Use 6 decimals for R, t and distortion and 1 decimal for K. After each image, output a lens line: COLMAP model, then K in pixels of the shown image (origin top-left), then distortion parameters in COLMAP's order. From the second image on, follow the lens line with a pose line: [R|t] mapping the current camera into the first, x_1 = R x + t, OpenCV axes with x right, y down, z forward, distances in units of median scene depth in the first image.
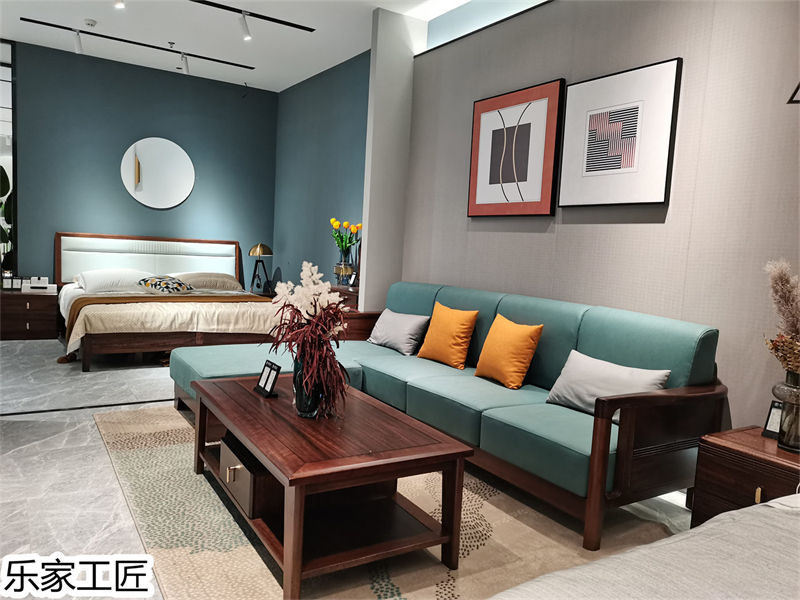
lens RADIAL K [[607.3, 0, 395.4], [0, 607.3, 304.2], [0, 0, 1]] dist [0.022422, 0.001639]
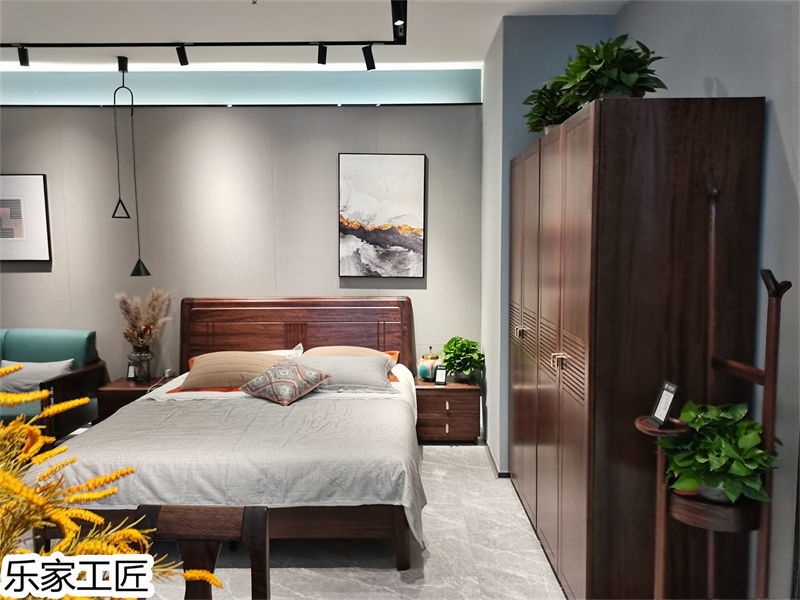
lens RADIAL K [[607.3, 0, 396.6], [0, 607.3, 301.5], [0, 0, 1]] dist [0.022422, 0.001639]
pose [[0.532691, -0.140809, 0.834514, -0.458582], [0.116741, 0.988861, 0.092334, -0.100194], [-0.838220, 0.048237, 0.543195, -0.682707]]
